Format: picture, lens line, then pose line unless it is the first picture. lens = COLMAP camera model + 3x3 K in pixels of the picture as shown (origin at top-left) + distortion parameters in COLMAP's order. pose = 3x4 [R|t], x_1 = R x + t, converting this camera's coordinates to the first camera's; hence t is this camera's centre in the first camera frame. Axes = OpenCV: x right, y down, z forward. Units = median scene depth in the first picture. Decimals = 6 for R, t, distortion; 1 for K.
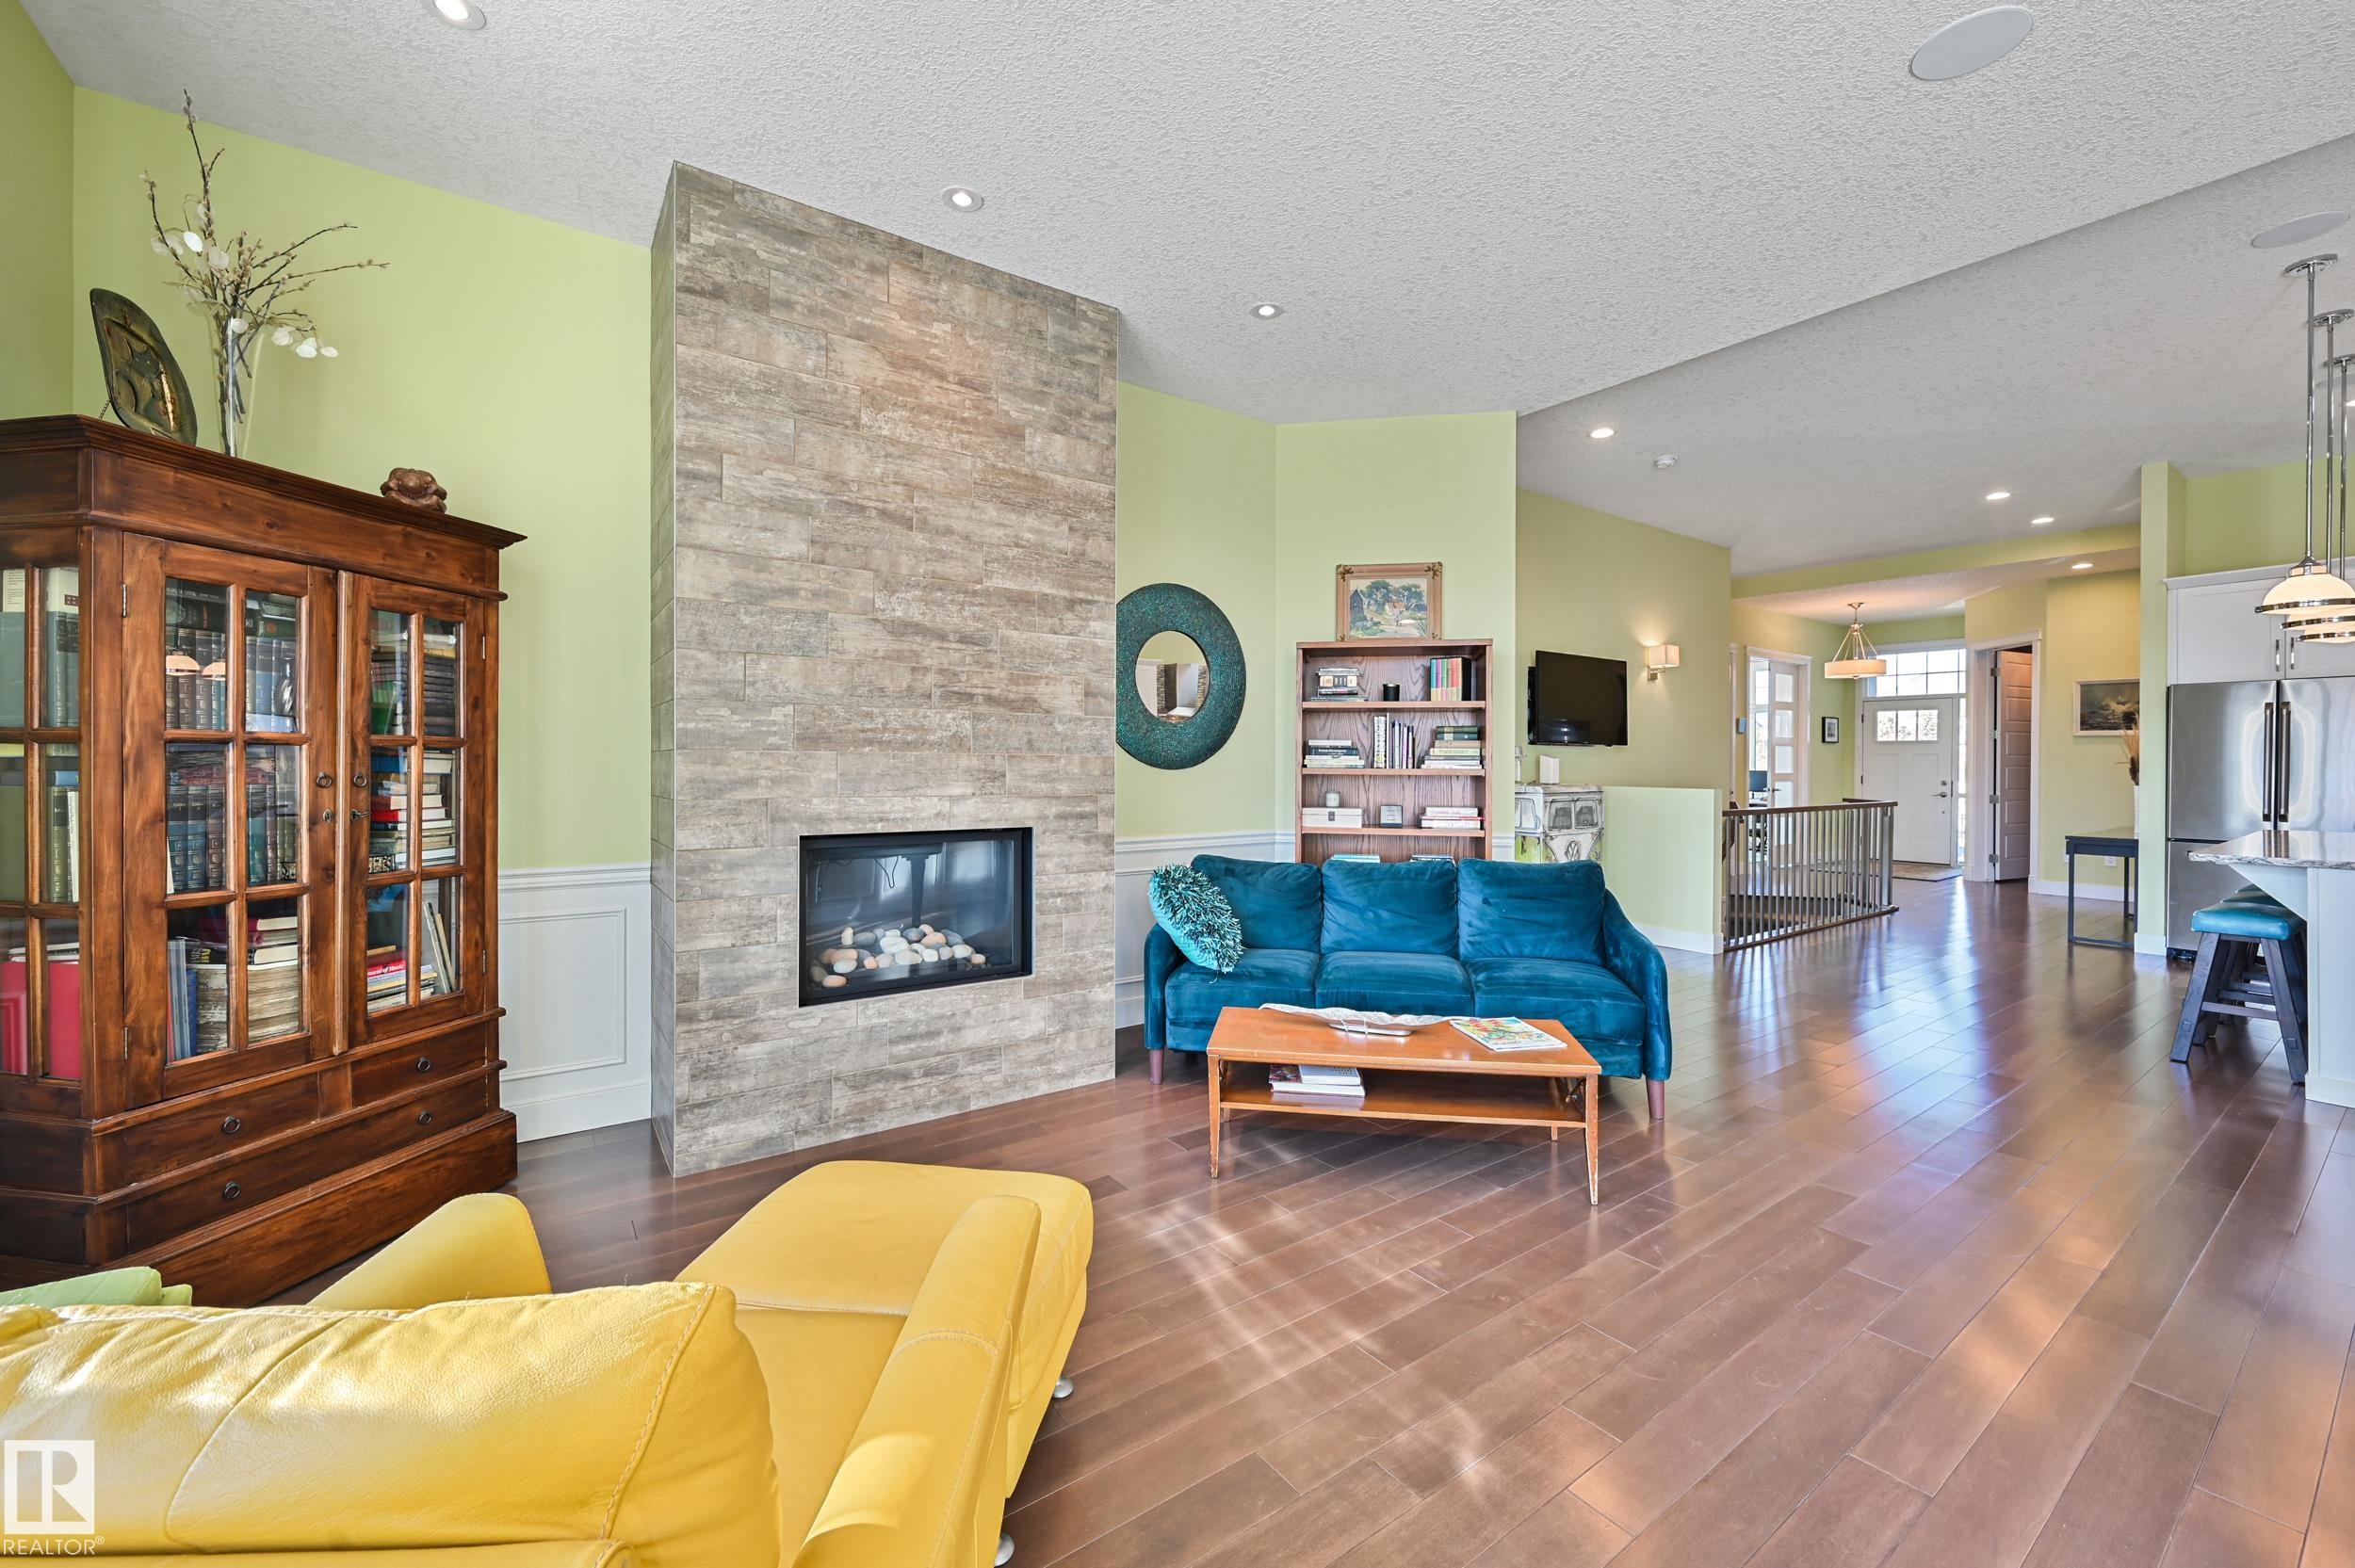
lens RADIAL K [[931.6, 0, 1191.1], [0, 931.6, 770.2], [0, 0, 1]] dist [0.000600, 0.000147]
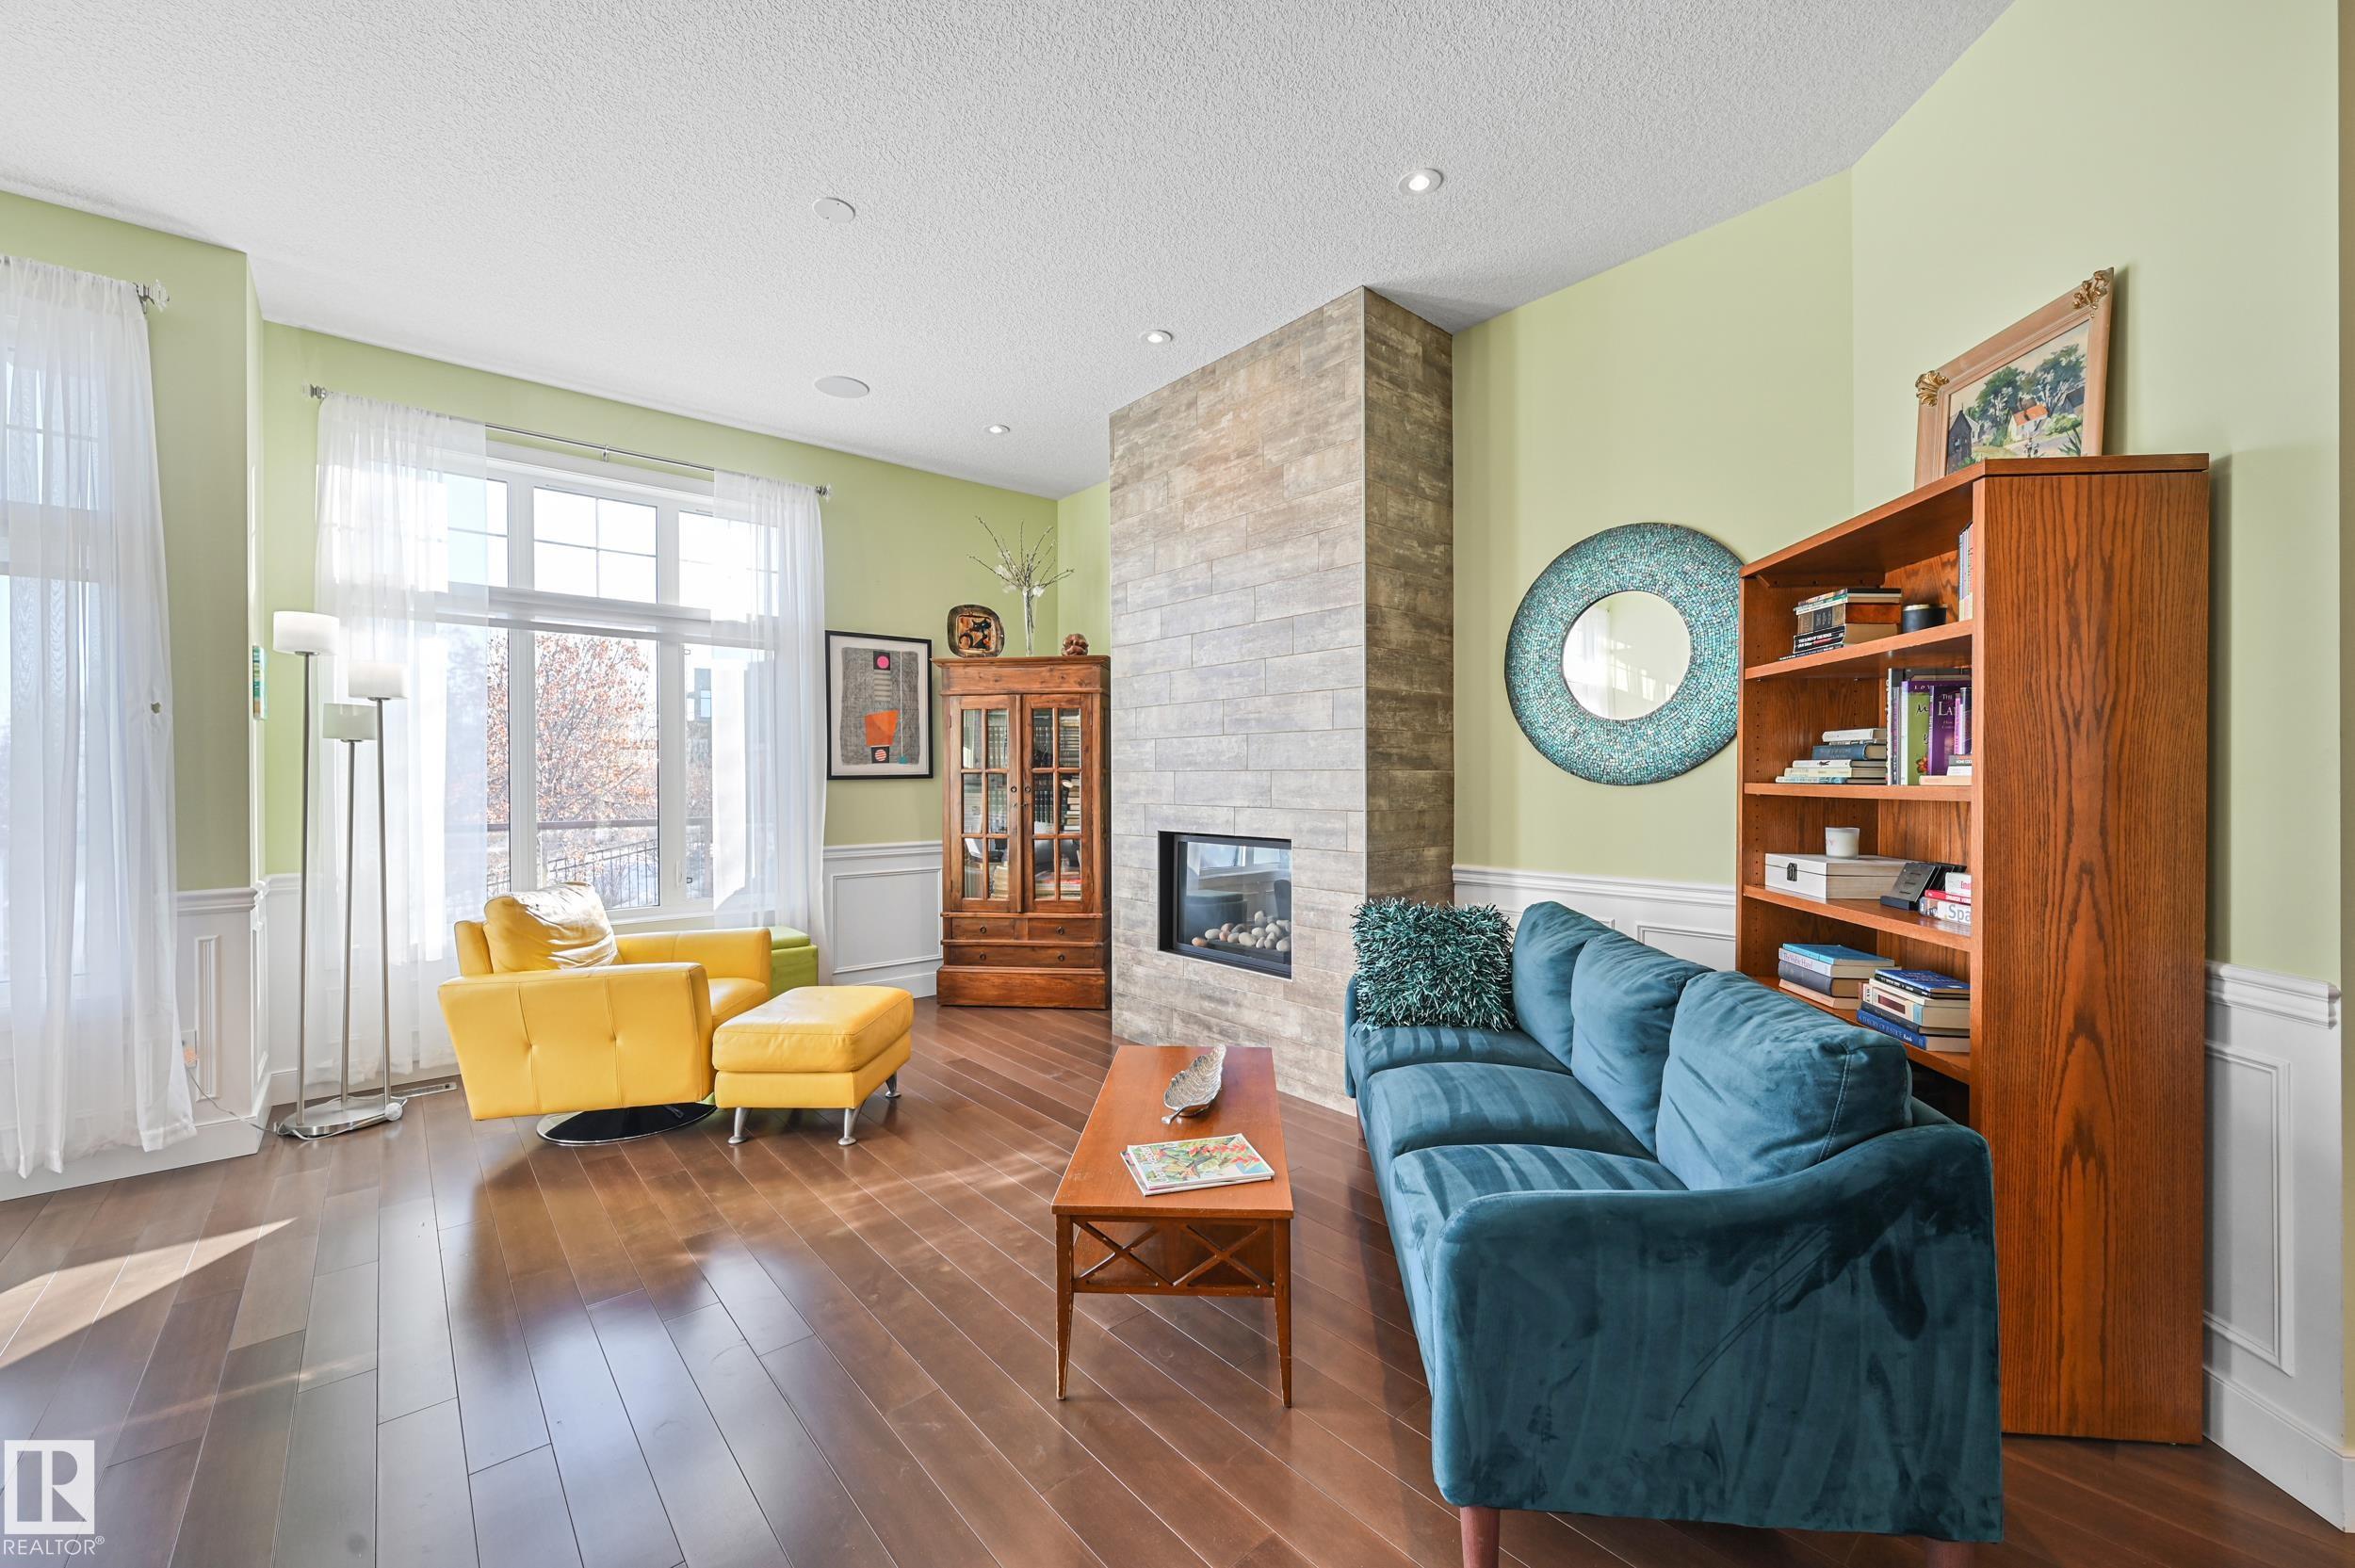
lens RADIAL K [[931.6, 0, 1172.4], [0, 931.6, 782.9], [0, 0, 1]] dist [0.000600, 0.000147]
pose [[0.081417, 0.000390, -0.996680, 0.922411], [0.000553, 1.000000, 0.000436, -0.003867], [0.996680, -0.000587, 0.081416, 0.824352]]
